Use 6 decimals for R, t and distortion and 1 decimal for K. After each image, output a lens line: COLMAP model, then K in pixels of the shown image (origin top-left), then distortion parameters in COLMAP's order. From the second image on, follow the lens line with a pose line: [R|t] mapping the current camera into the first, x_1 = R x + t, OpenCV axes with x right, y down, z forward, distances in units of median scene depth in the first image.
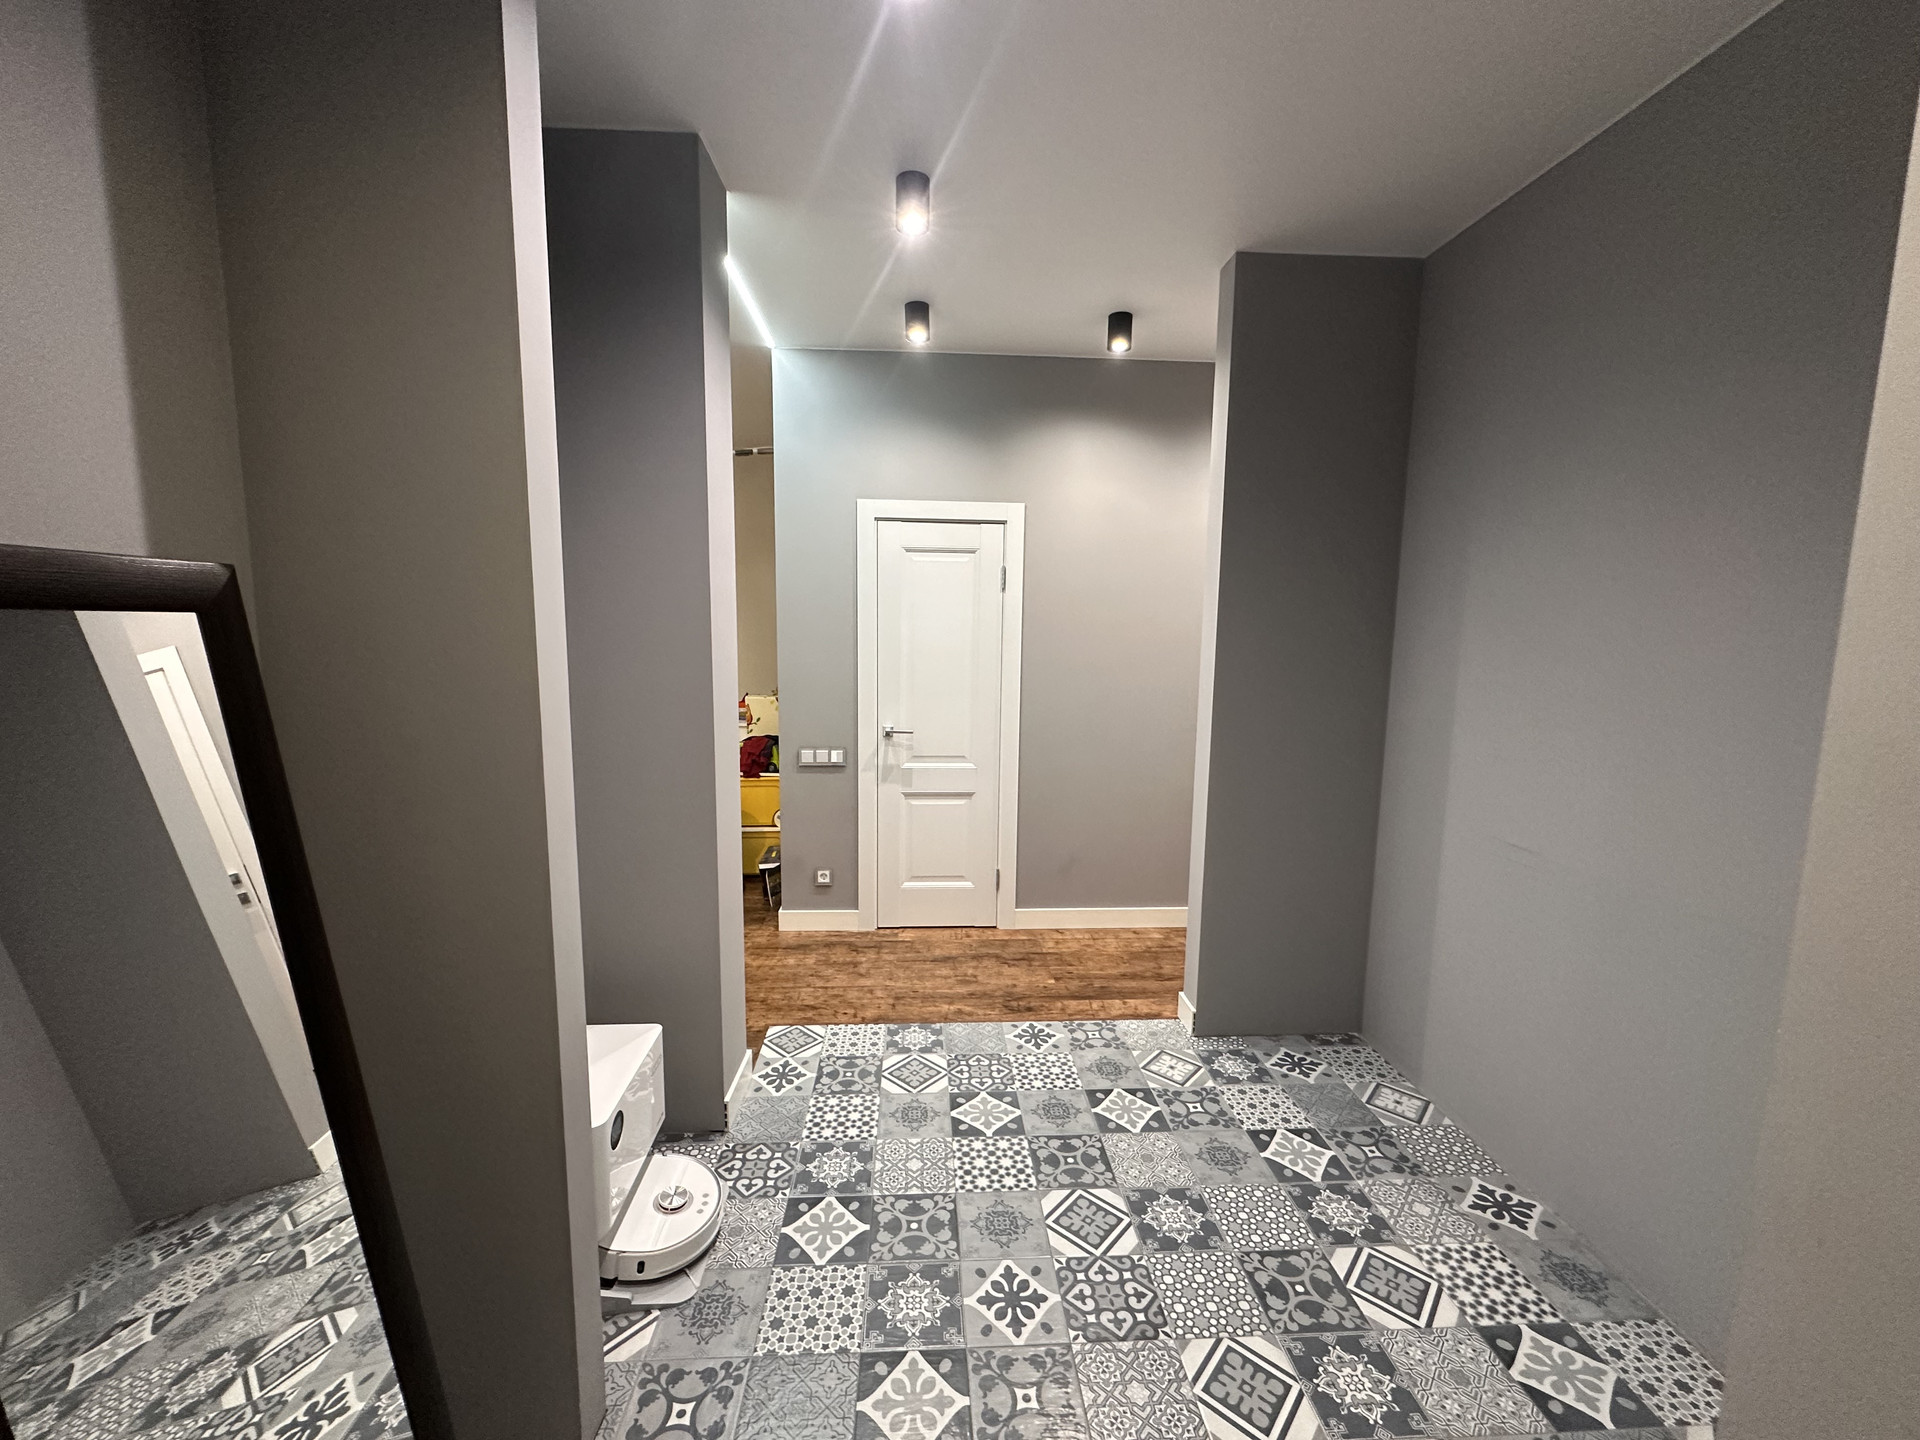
lens RADIAL K [[764.5, 0, 960.3], [0, 764.5, 718.3], [0, 0, 1]] dist [-0.002694, 0.000460]
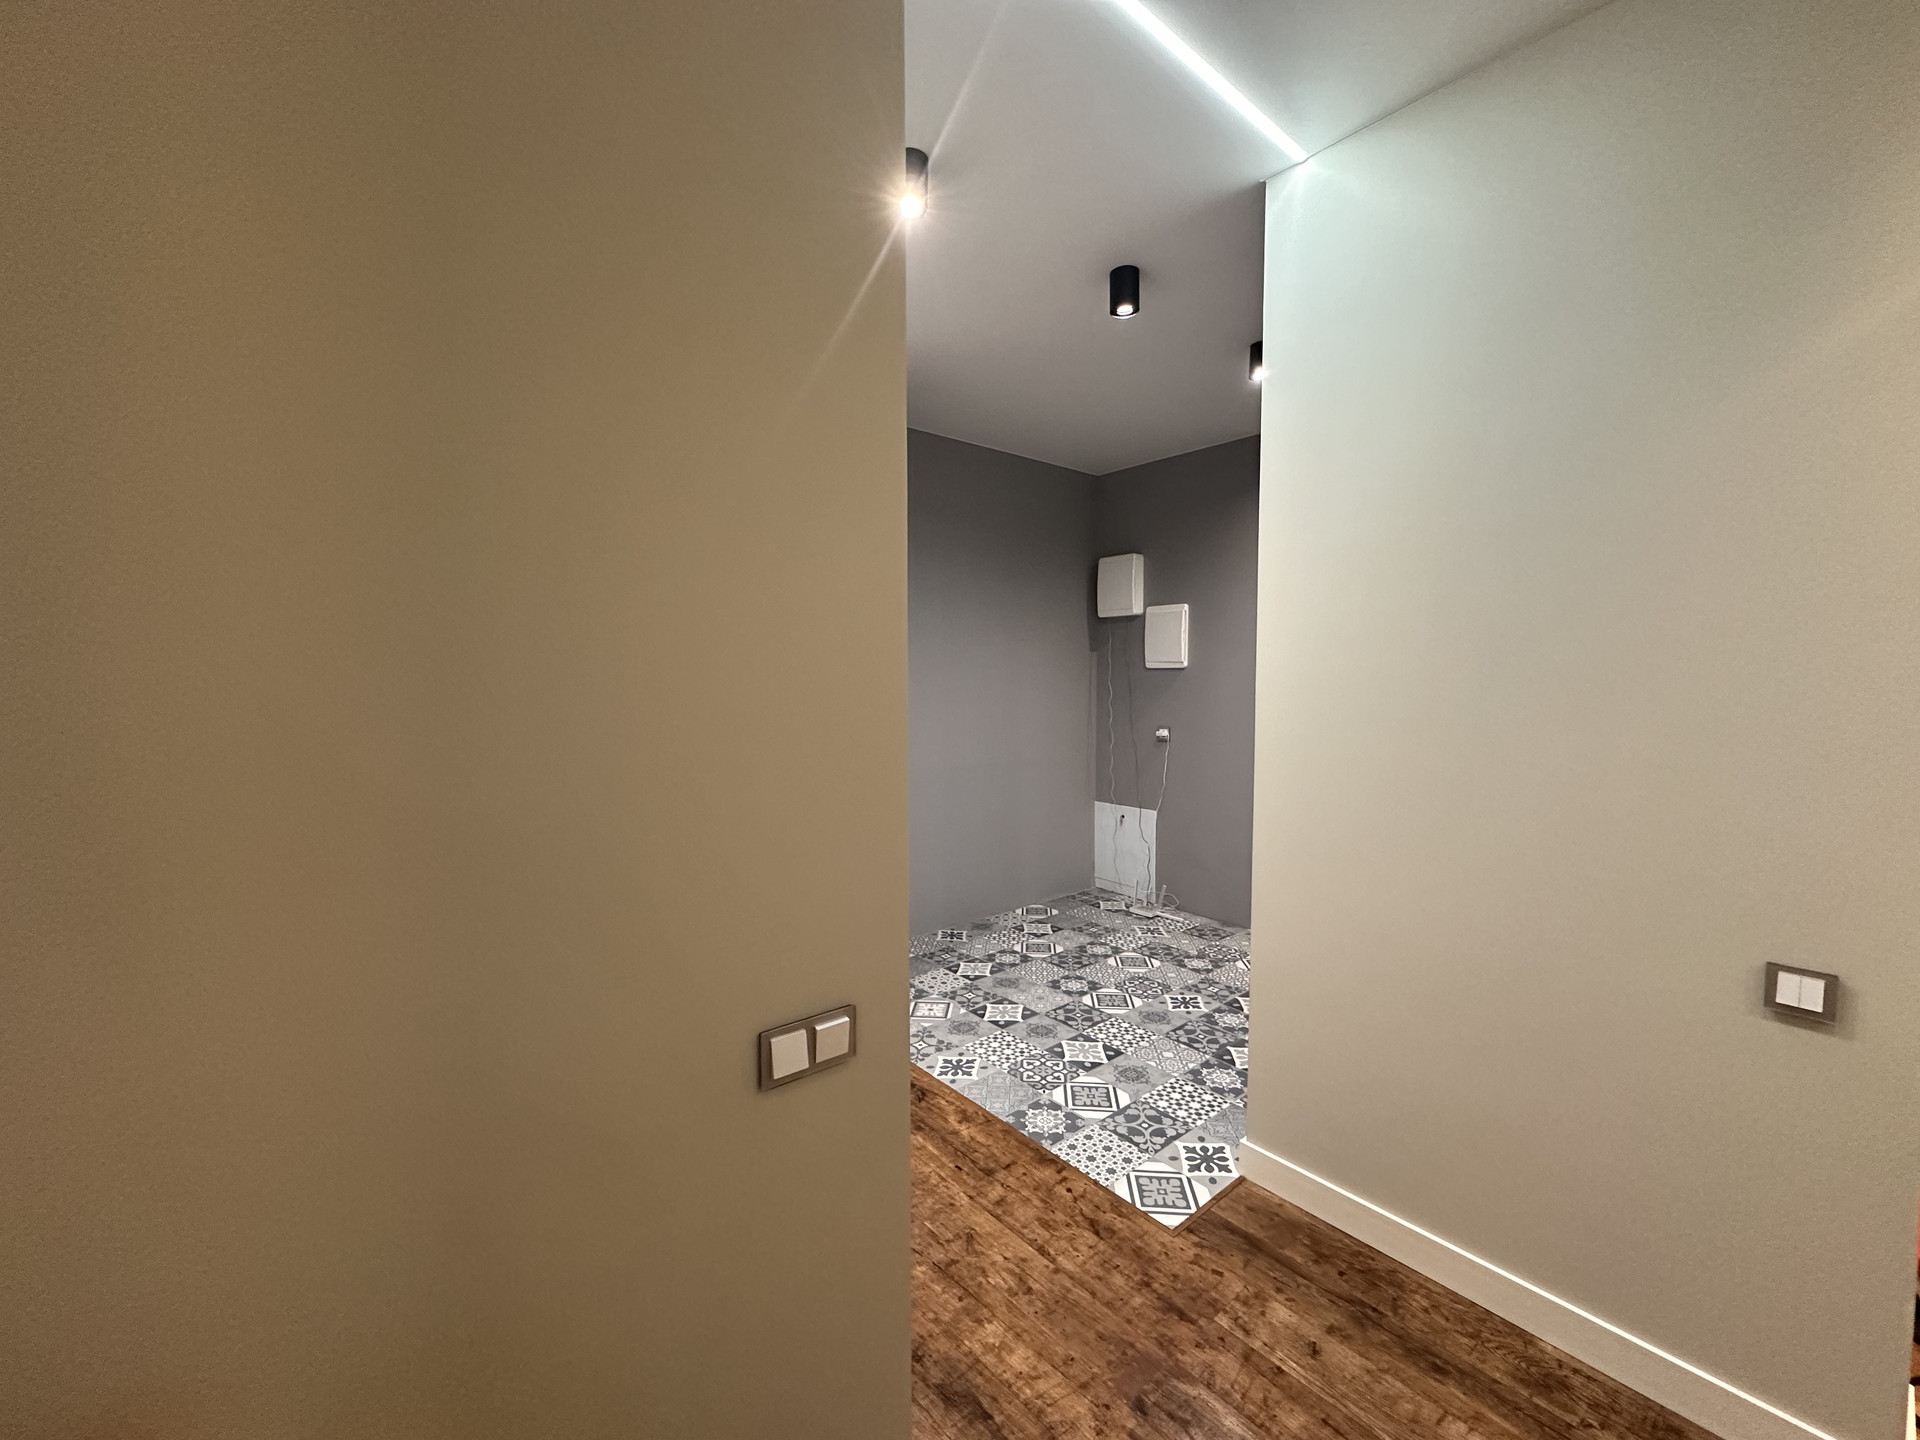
lens RADIAL K [[765.9, 0, 962.4], [0, 765.9, 720.3], [0, 0, 1]] dist [0.000963, 0.000227]
pose [[-0.601199, -0.057293, 0.797043, -0.728176], [0.090445, 0.986139, 0.139106, -0.176542], [-0.793964, 0.155719, -0.587684, 1.641259]]
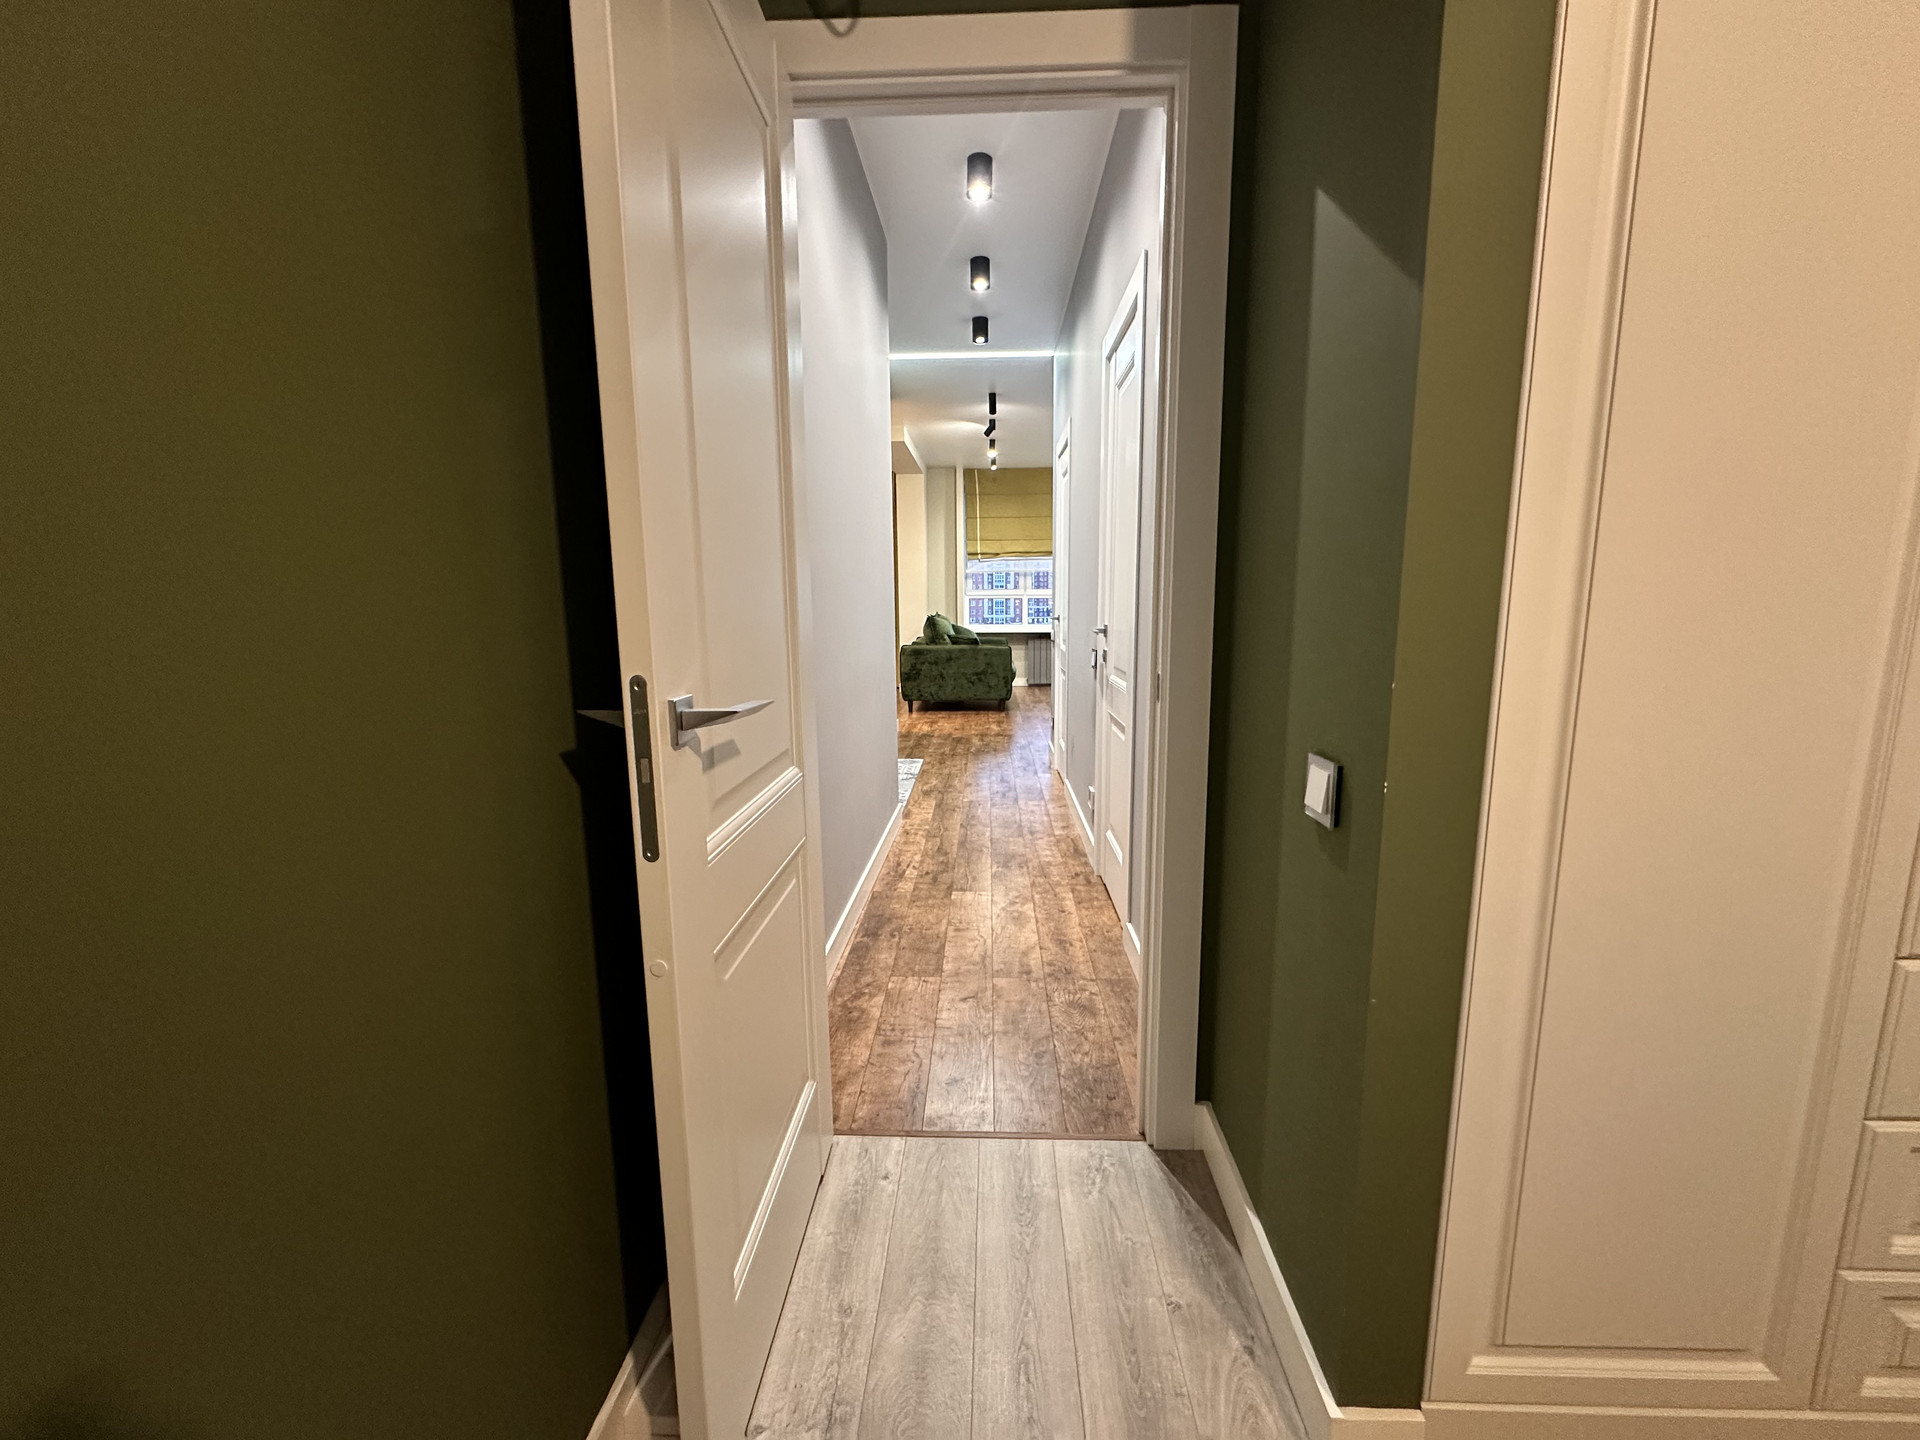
lens RADIAL K [[763.2, 0, 960.6], [0, 763.2, 718.8], [0, 0, 1]] dist [-0.002535, 0.000328]
pose [[-0.091155, 0.142484, -0.985591, 1.766412], [-0.111757, 0.981995, 0.152300, 0.007229], [0.989546, 0.124030, -0.073590, 1.349481]]
